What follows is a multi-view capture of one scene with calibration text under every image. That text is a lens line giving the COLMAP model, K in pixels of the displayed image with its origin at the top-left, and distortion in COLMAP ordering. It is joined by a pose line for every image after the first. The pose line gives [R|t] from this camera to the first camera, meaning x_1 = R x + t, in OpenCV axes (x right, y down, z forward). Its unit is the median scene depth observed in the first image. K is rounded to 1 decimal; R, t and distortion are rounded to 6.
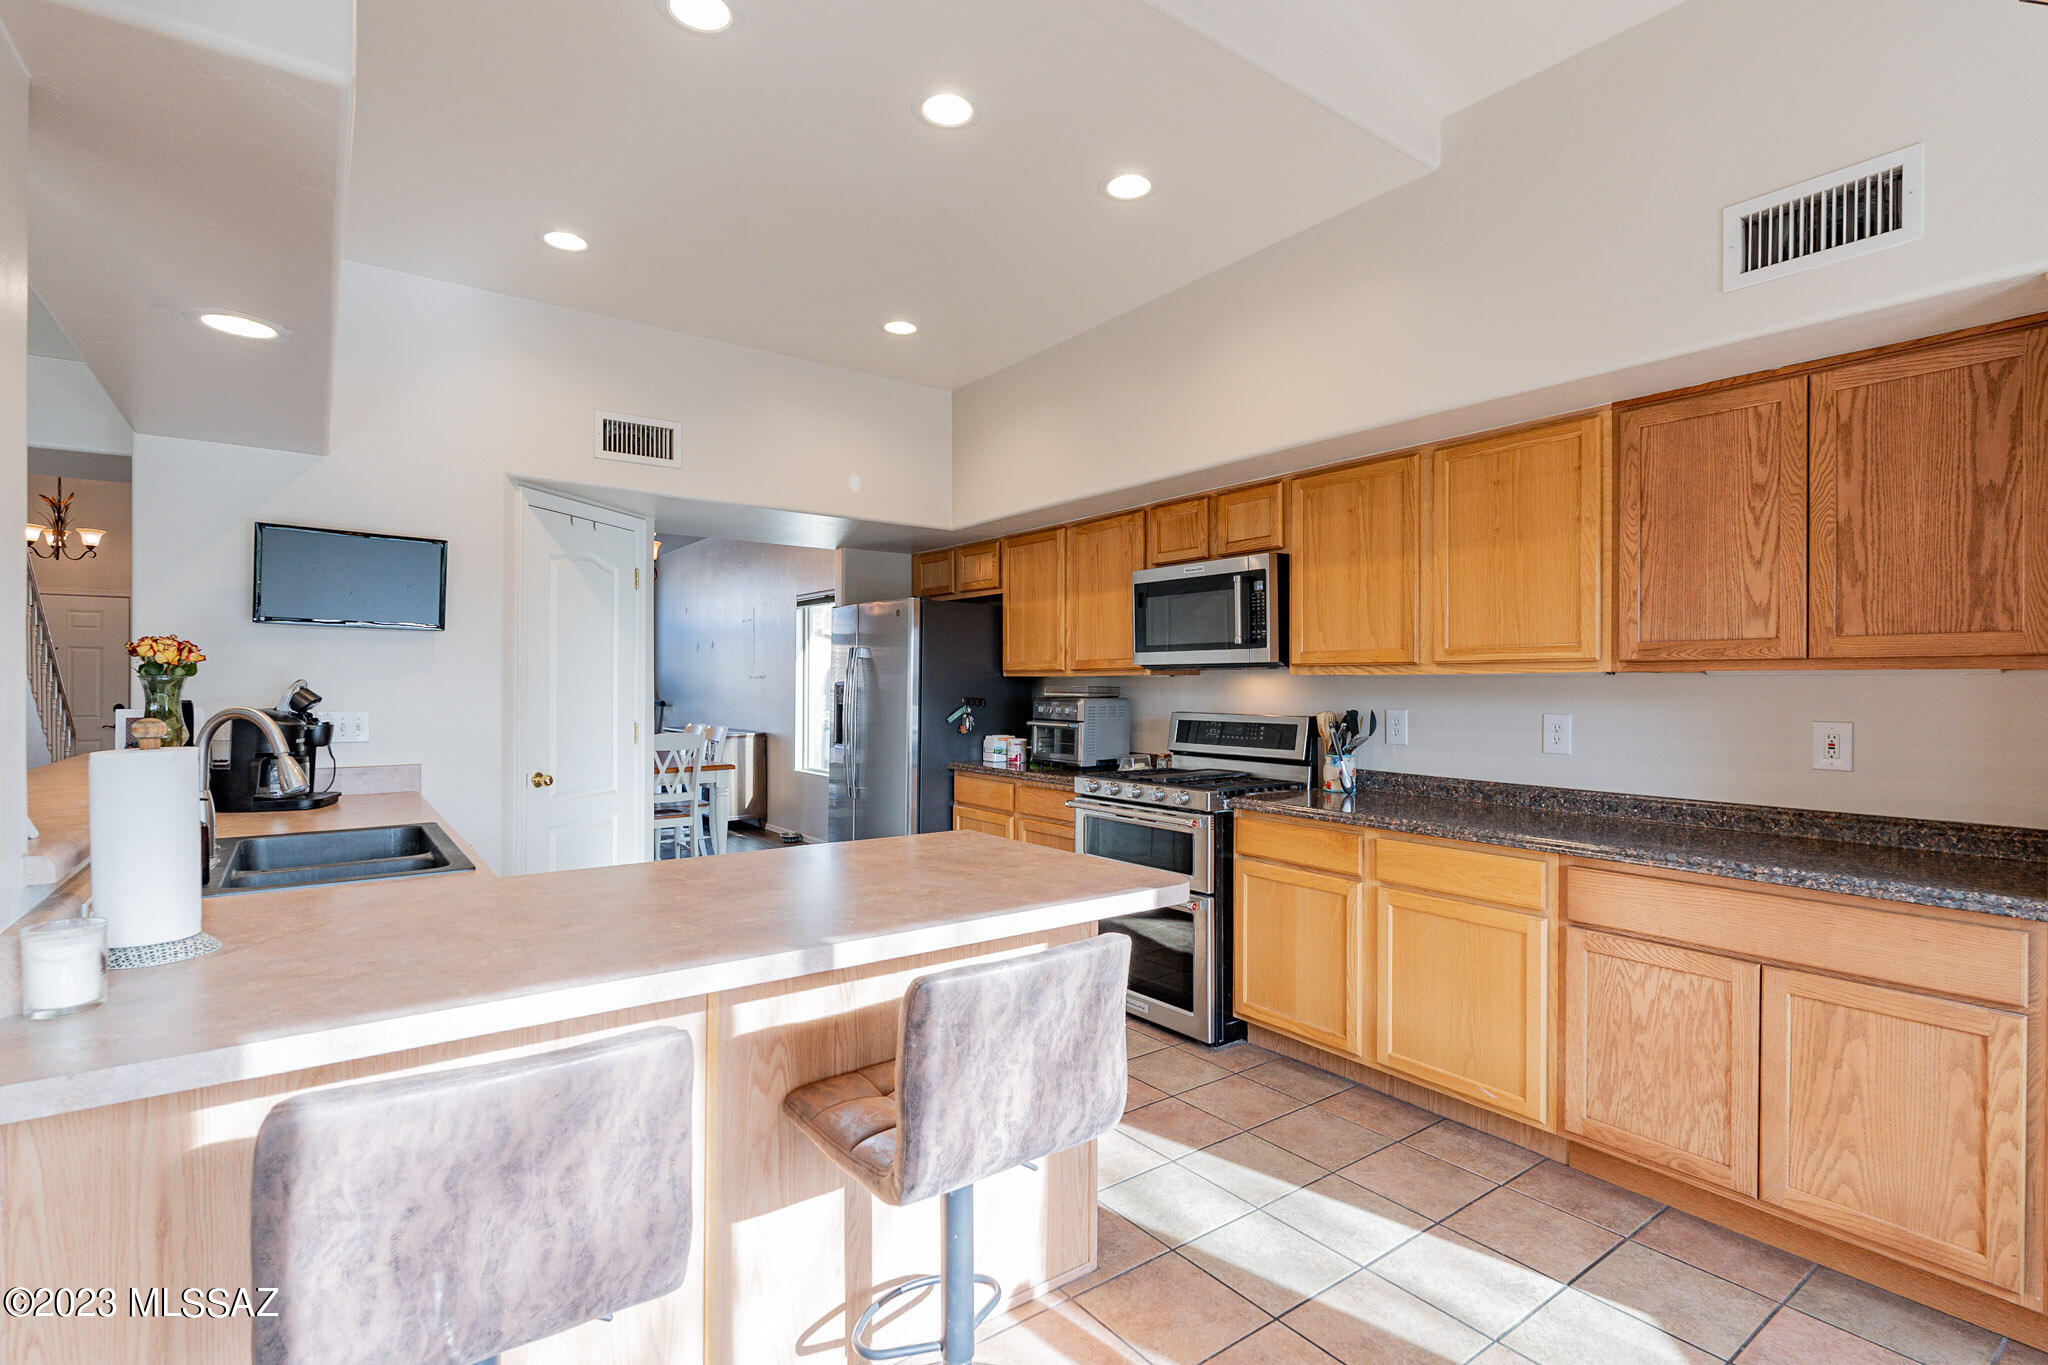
lens RADIAL K [[954.7, 0, 1034.9], [0, 954.7, 686.4], [0, 0, 1]] dist [-0.003086, -0.000751]
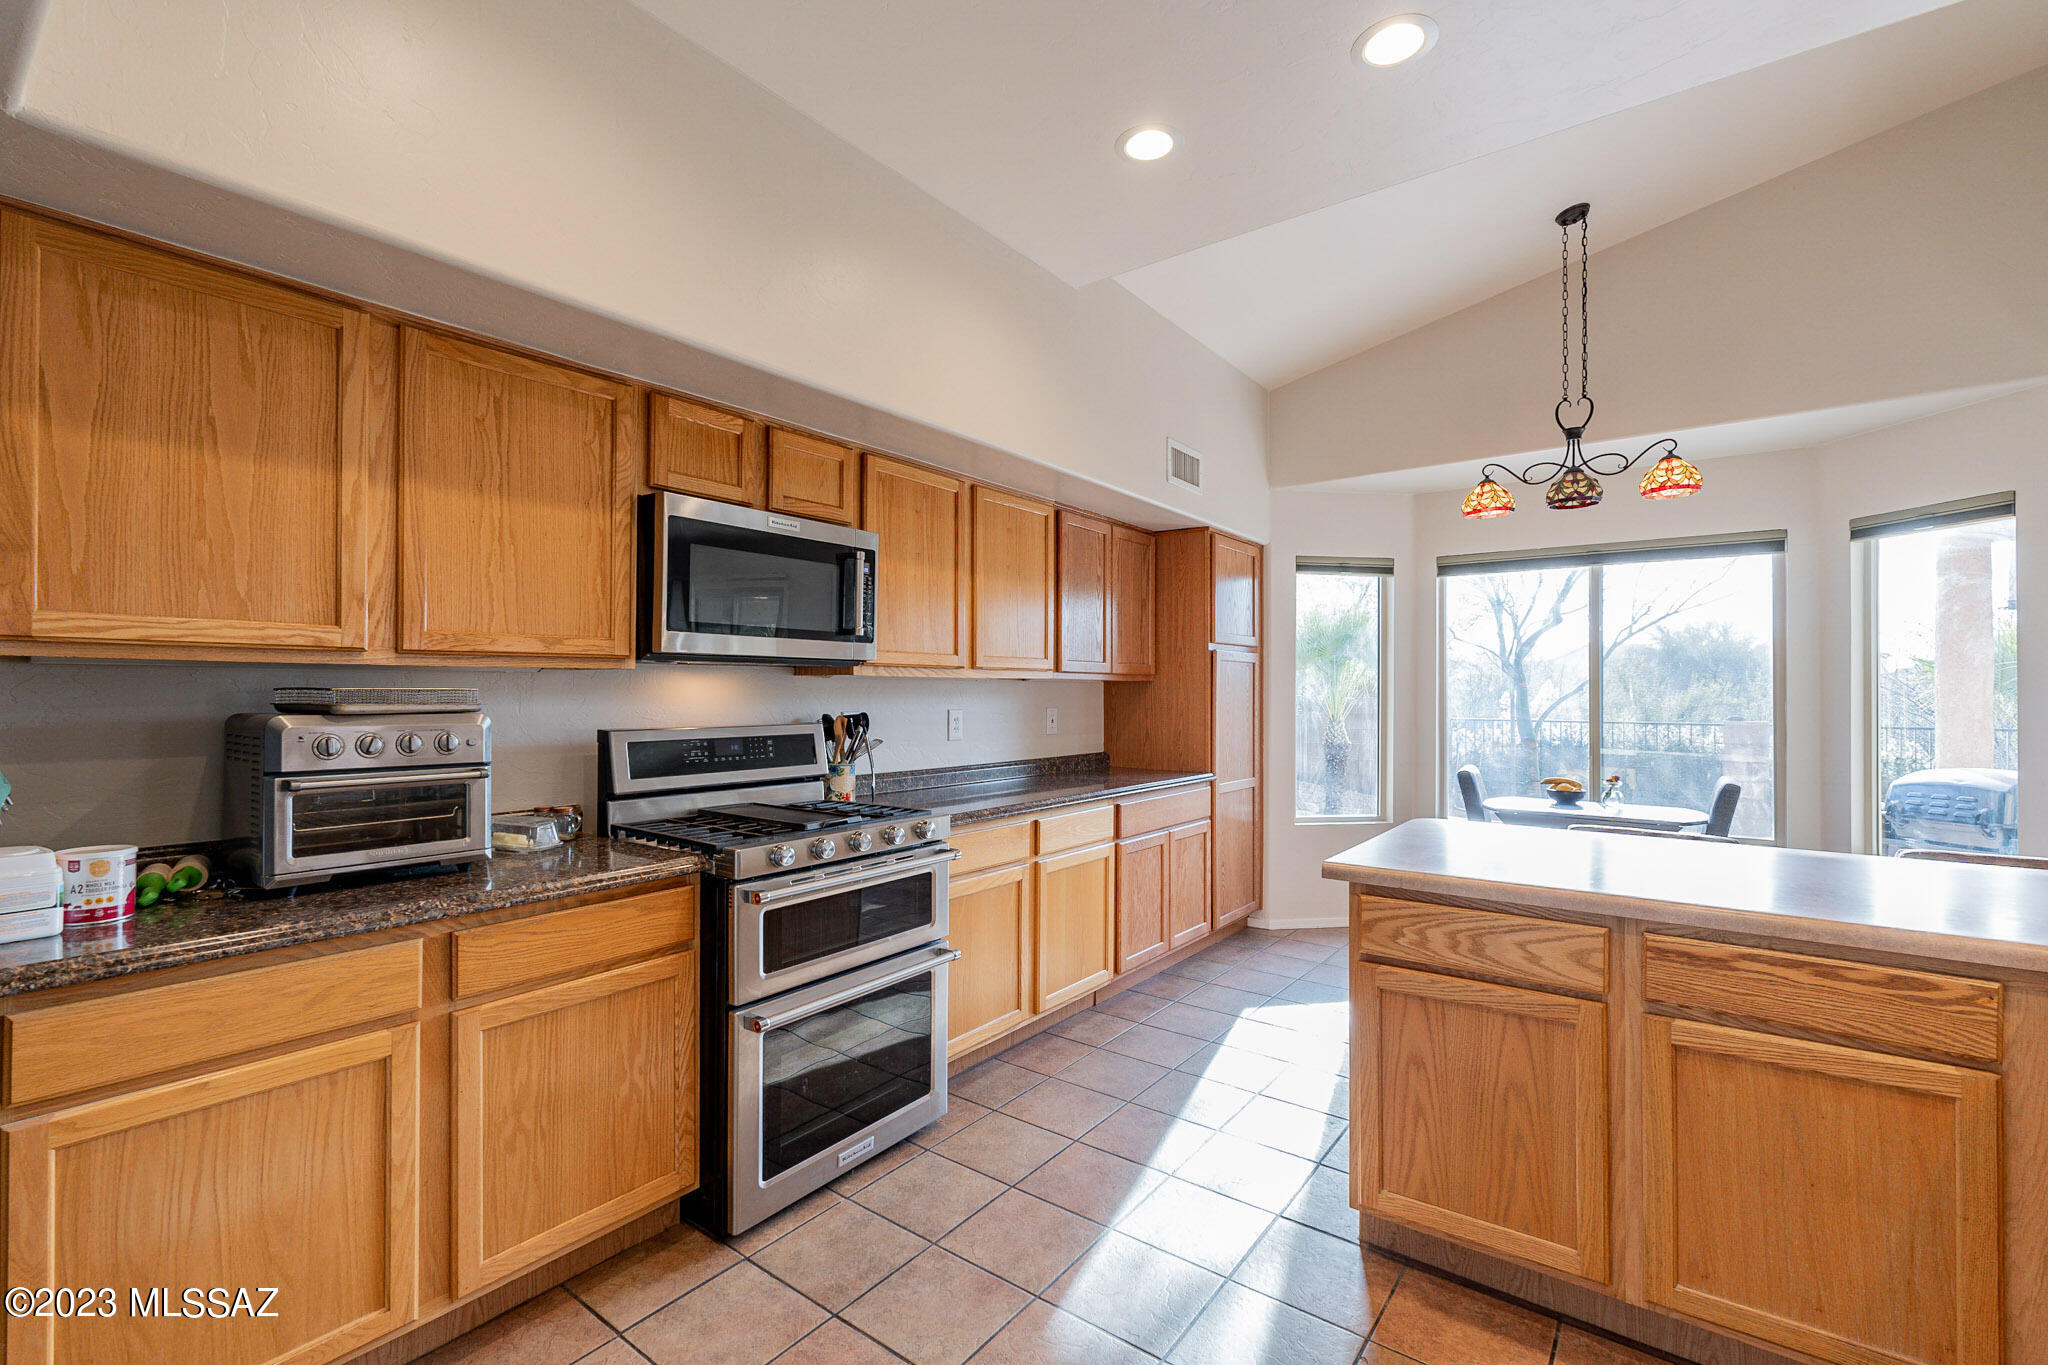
lens RADIAL K [[888.4, 0, 1018.2], [0, 888.4, 681.9], [0, 0, 1]] dist [-0.001180, -0.001767]
pose [[-0.272814, 0.003416, 0.962061, -0.548789], [-0.002790, 0.999987, -0.004342, -0.002767], [-0.962063, -0.003869, -0.272800, 1.074818]]
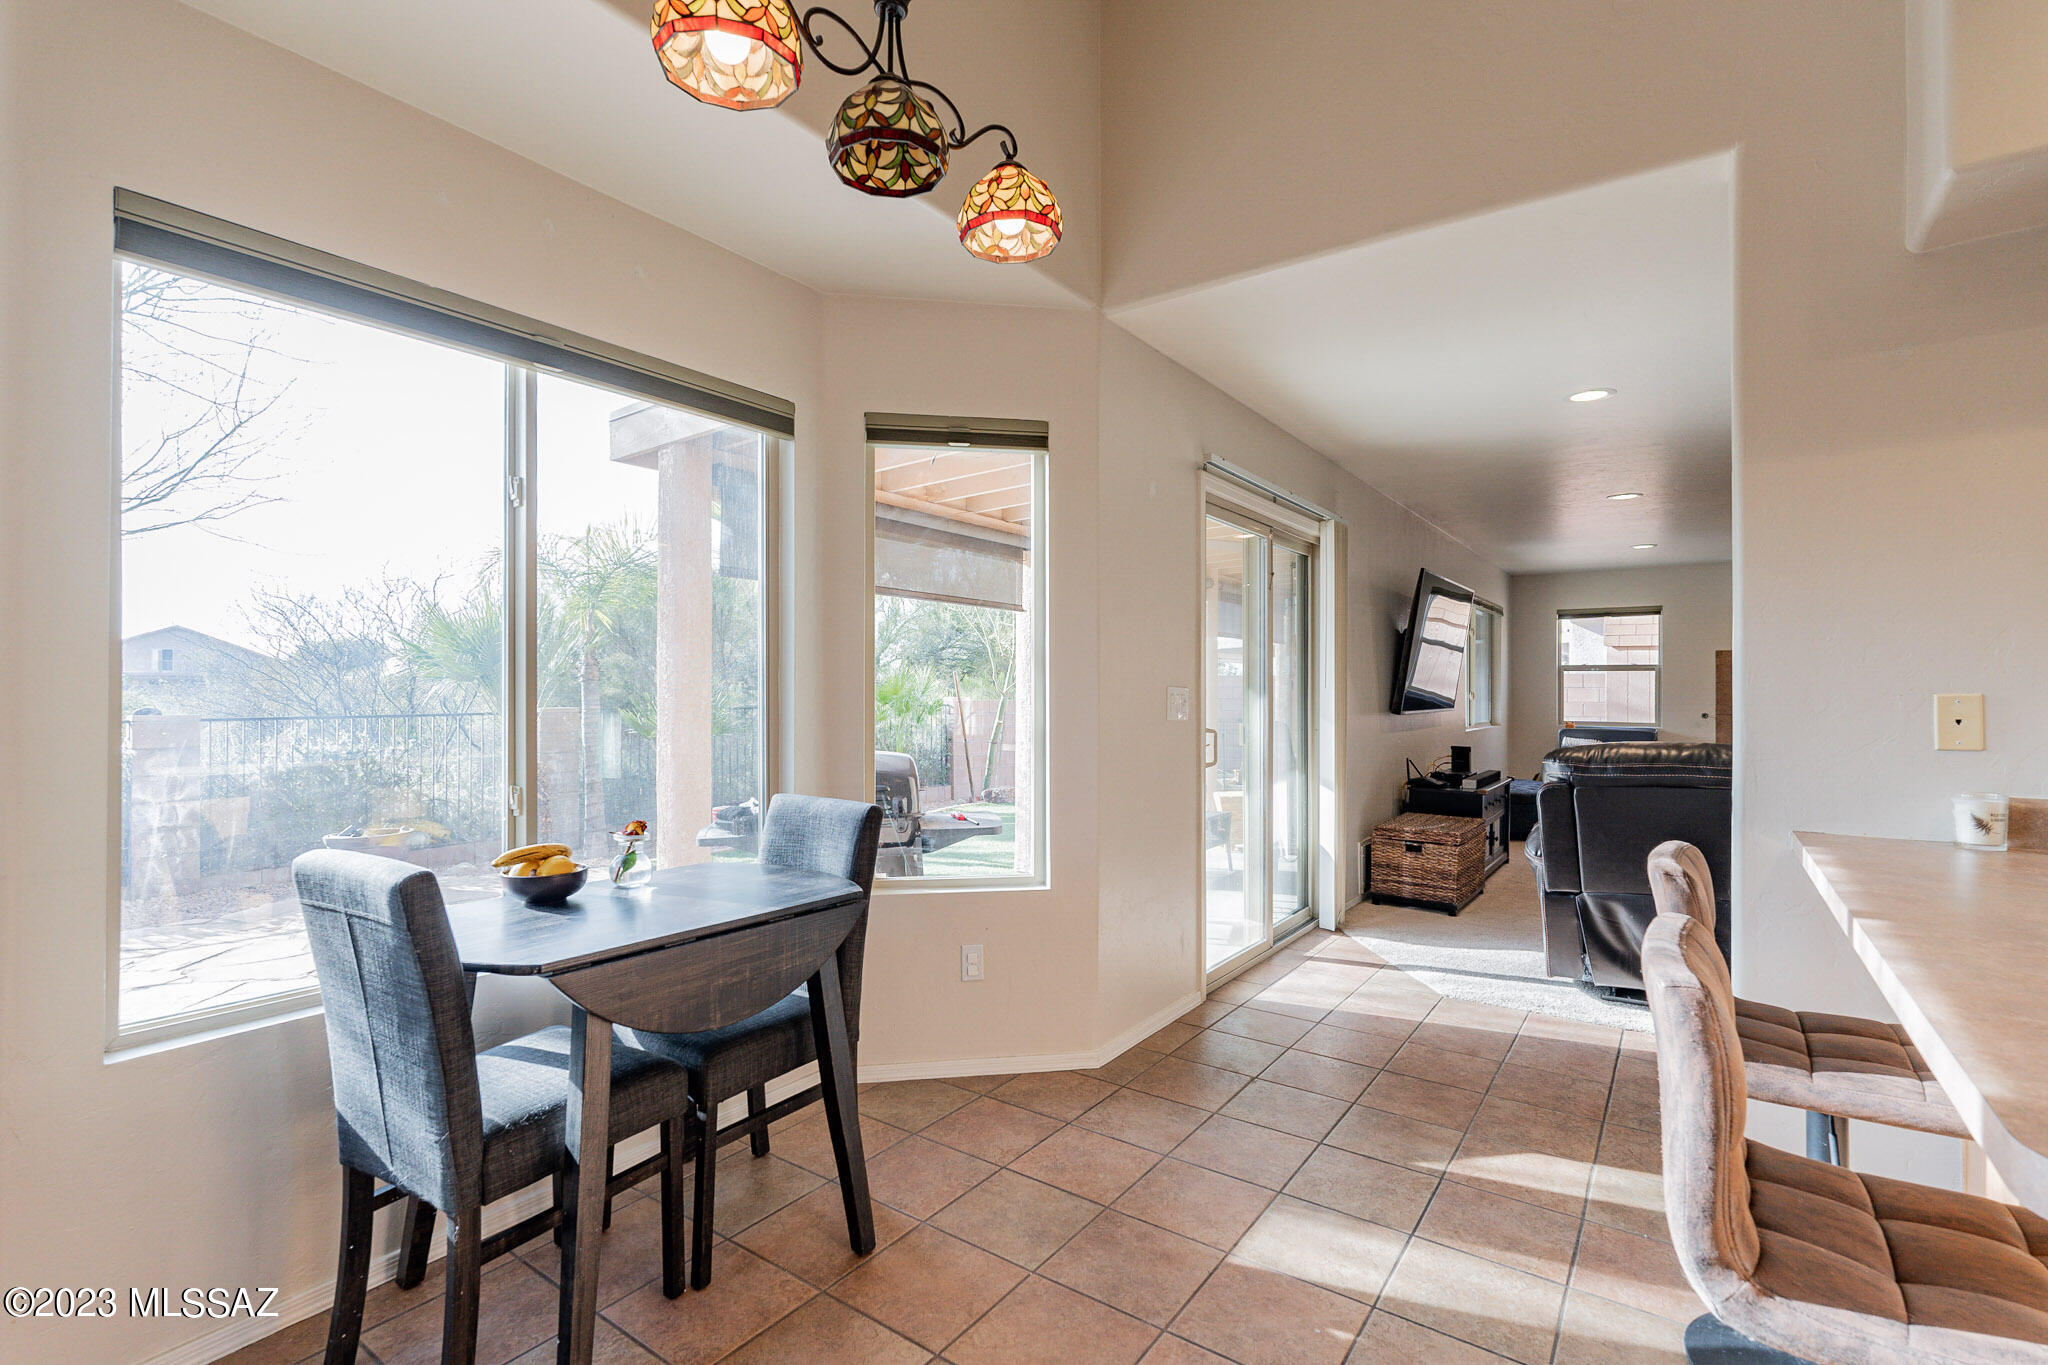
lens RADIAL K [[954.7, 0, 1008.7], [0, 954.7, 689.3], [0, 0, 1]] dist [-0.003086, -0.000751]
pose [[-0.953666, -0.009069, -0.300730, 0.313400], [-0.009209, 0.999957, -0.000952, 0.029732], [0.300725, 0.001861, -0.953709, 0.638162]]
